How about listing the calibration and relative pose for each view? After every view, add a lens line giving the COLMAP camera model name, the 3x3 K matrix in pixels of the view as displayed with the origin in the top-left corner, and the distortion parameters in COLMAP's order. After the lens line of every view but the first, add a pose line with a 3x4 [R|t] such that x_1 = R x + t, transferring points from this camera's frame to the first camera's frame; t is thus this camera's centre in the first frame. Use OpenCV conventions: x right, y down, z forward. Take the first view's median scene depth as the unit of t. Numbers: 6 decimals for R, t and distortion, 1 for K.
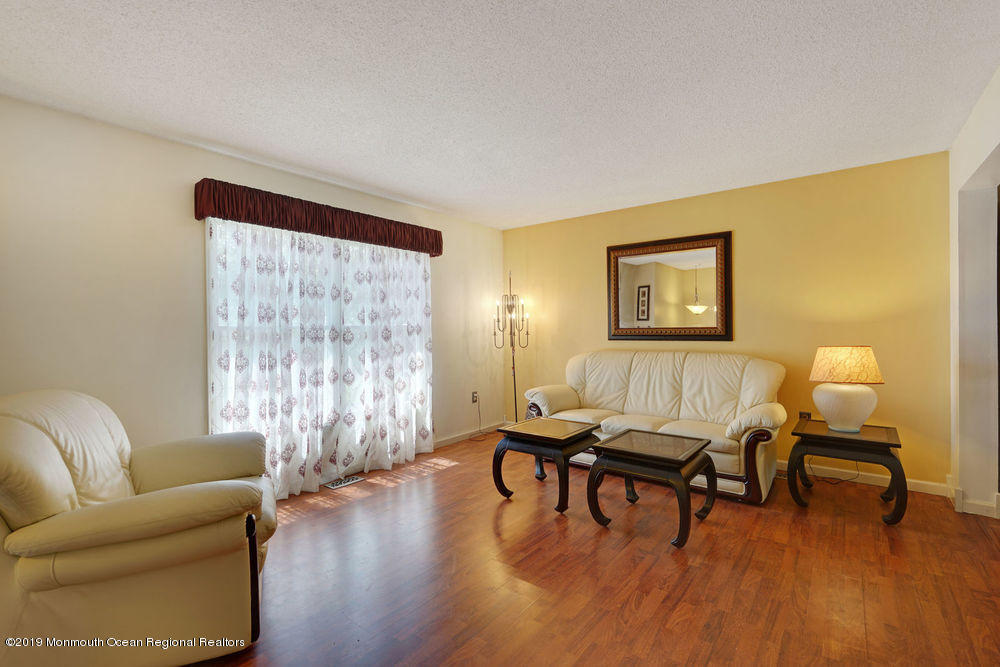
lens RADIAL K [[452.1, 0, 500.0], [0, 452.1, 333.5], [0, 0, 1]] dist [0.000687, 0.000211]
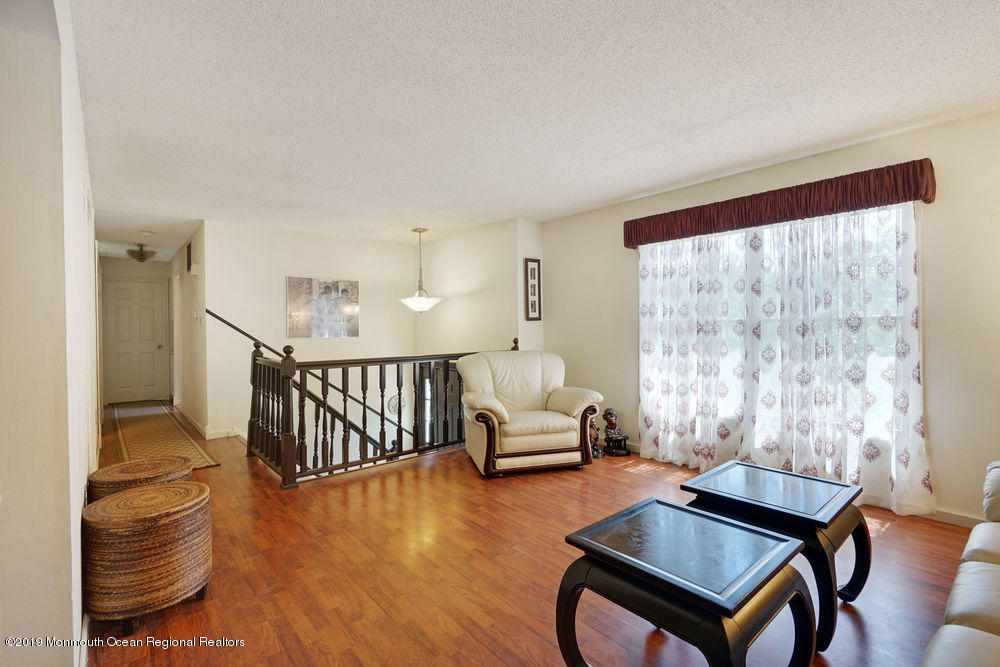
lens RADIAL K [[452.1, 0, 500.0], [0, 452.1, 333.5], [0, 0, 1]] dist [0.000687, 0.000211]
pose [[-0.192042, 0.022720, -0.981124, 0.767976], [-0.001454, 0.999724, 0.023435, -0.010522], [0.981386, 0.005927, -0.191956, 0.758290]]
